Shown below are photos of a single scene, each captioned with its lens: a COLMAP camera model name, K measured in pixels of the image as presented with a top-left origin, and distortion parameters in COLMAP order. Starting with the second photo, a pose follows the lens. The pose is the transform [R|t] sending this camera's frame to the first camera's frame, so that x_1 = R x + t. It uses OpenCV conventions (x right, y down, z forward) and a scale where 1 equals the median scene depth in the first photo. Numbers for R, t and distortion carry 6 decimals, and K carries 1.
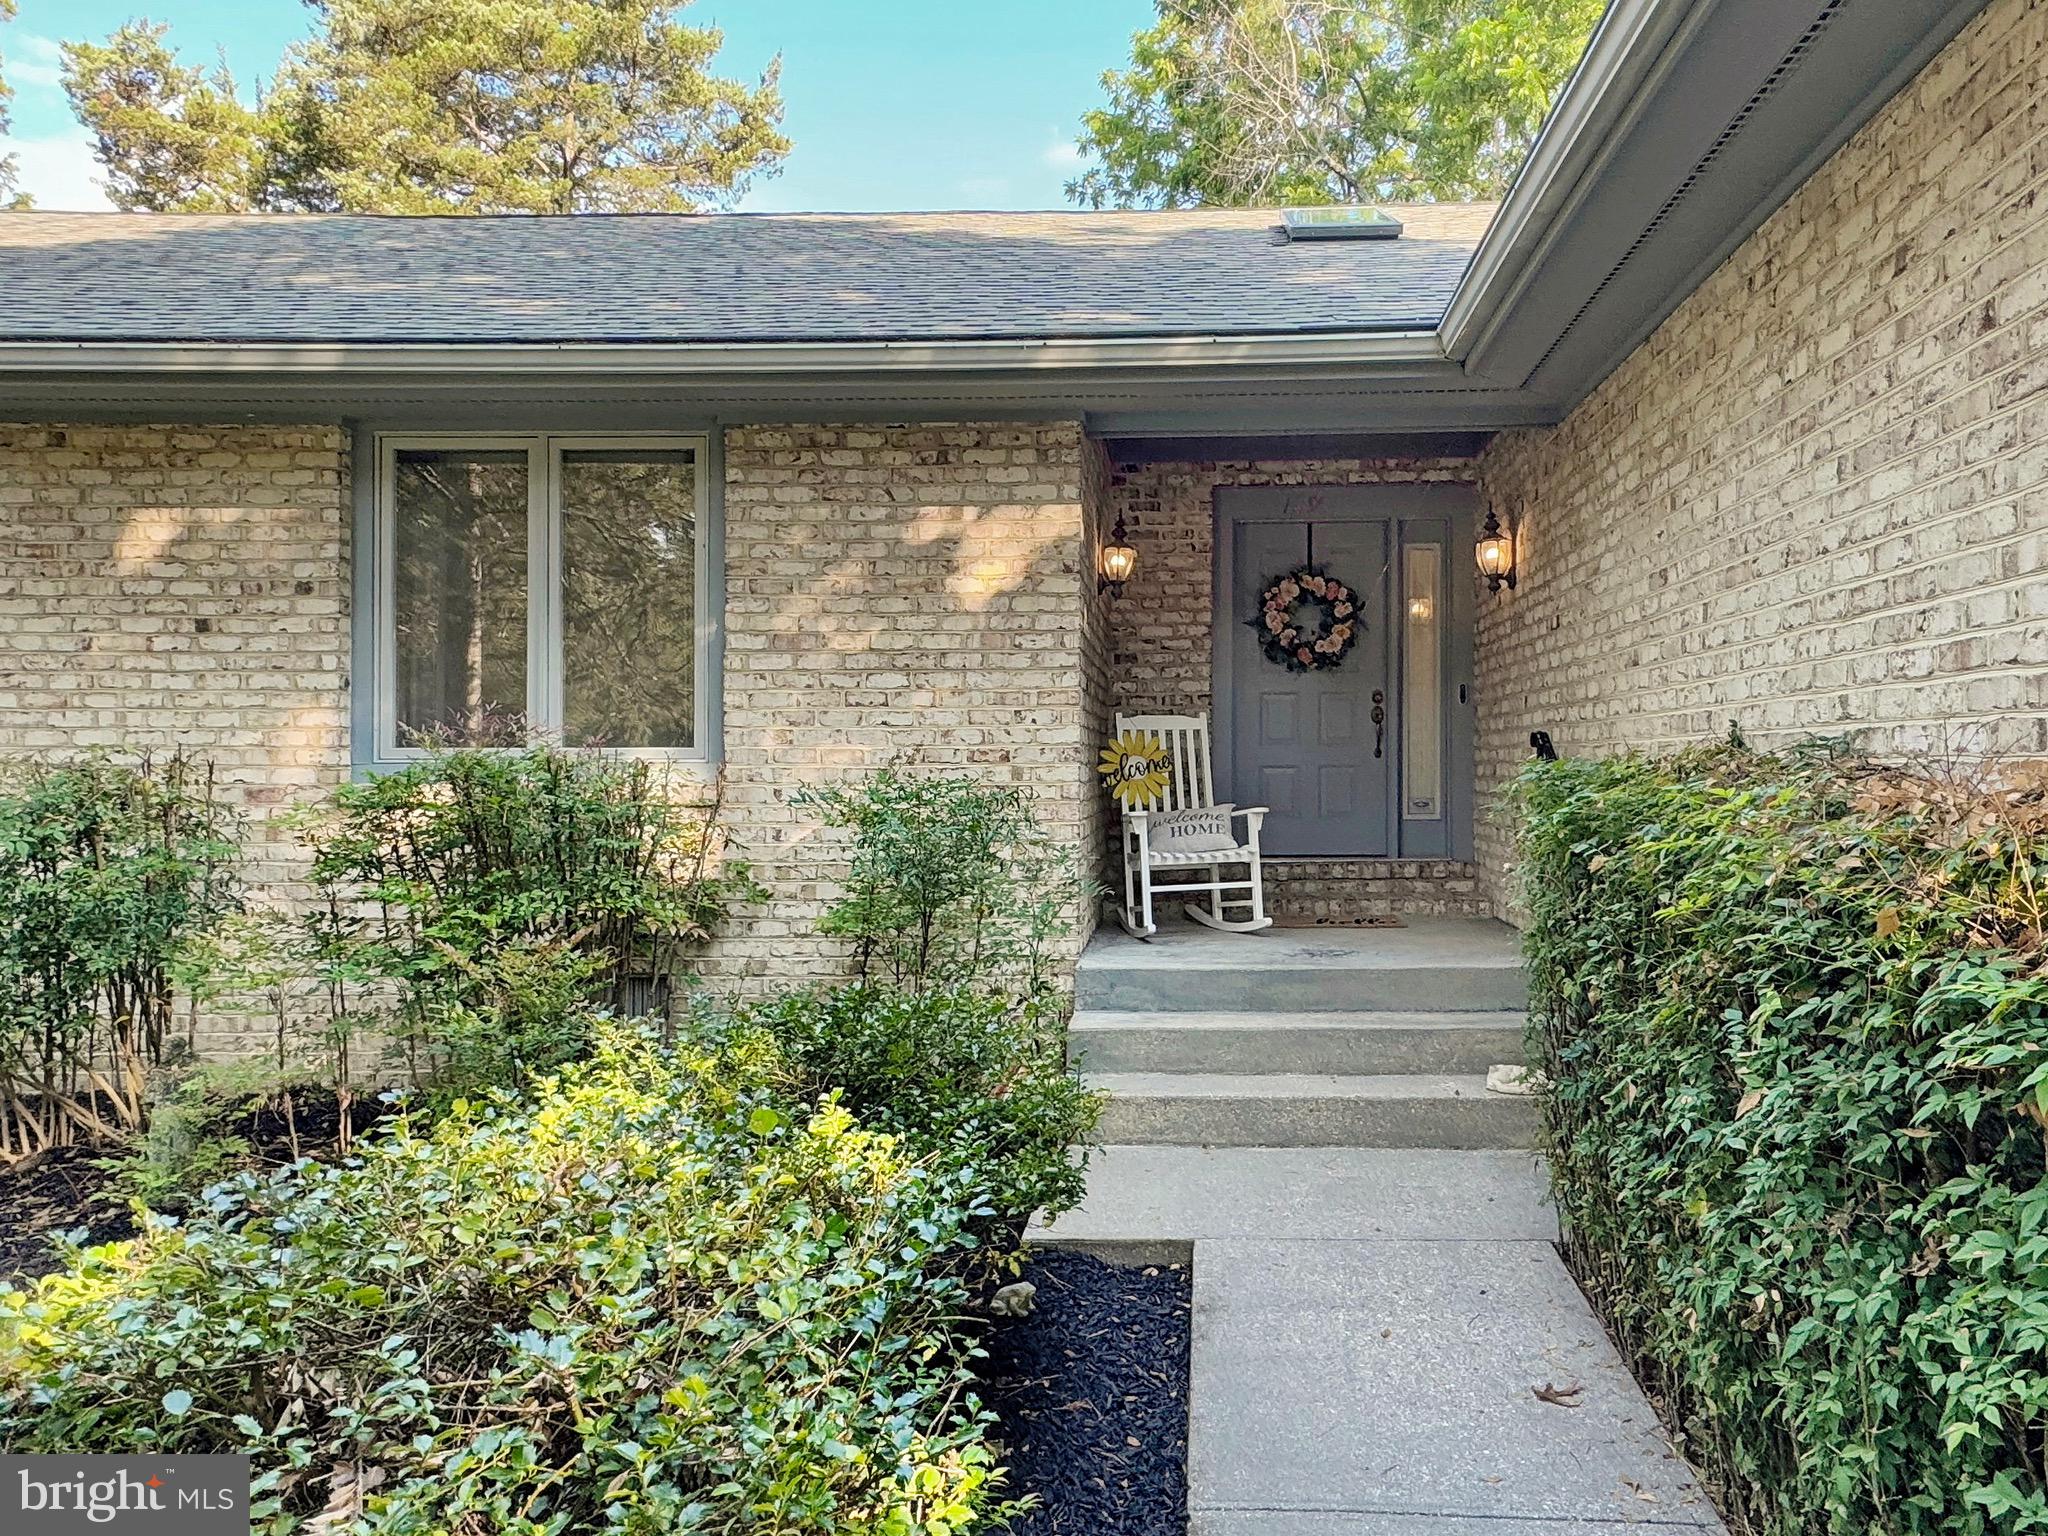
lens RADIAL K [[1472.5, 0, 1024.0], [0, 1472.5, 768.0], [0, 0, 1]] dist [0.040628, 0.001888]
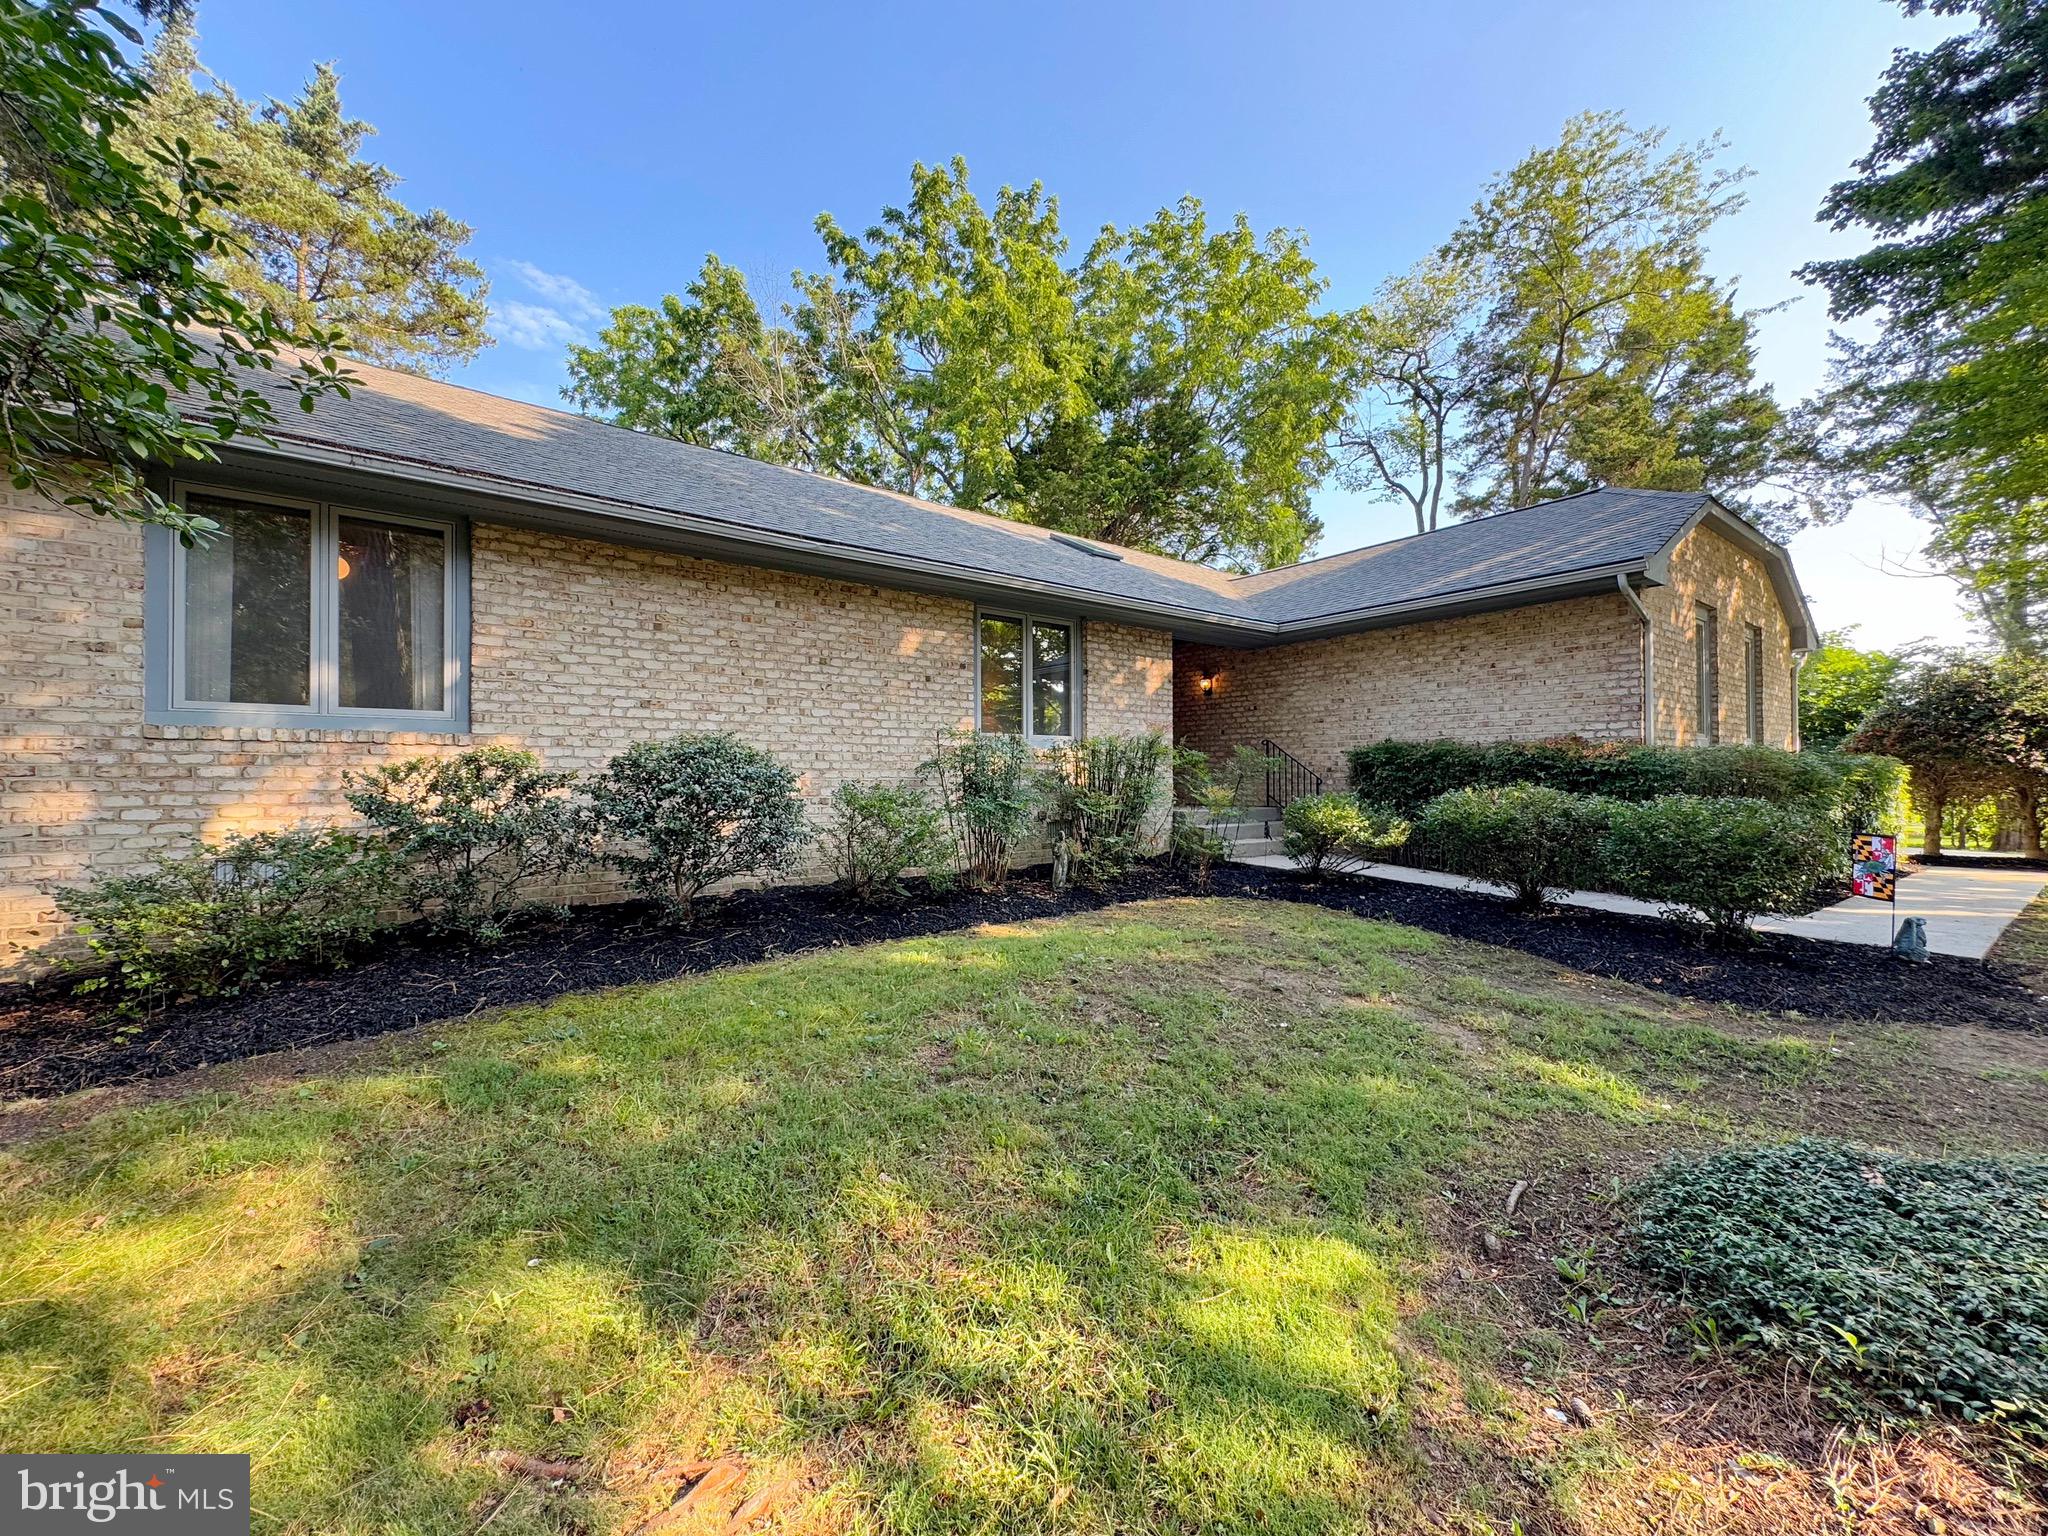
lens RADIAL K [[821.1, 0, 1024.0], [0, 821.1, 768.0], [0, 0, 1]] dist [0.000485, 0.000314]
pose [[0.772839, 0.006933, 0.634564, -1.261778], [-0.014963, 0.999861, 0.007299, 0.034924], [-0.634425, -0.015136, 0.772836, -0.110648]]
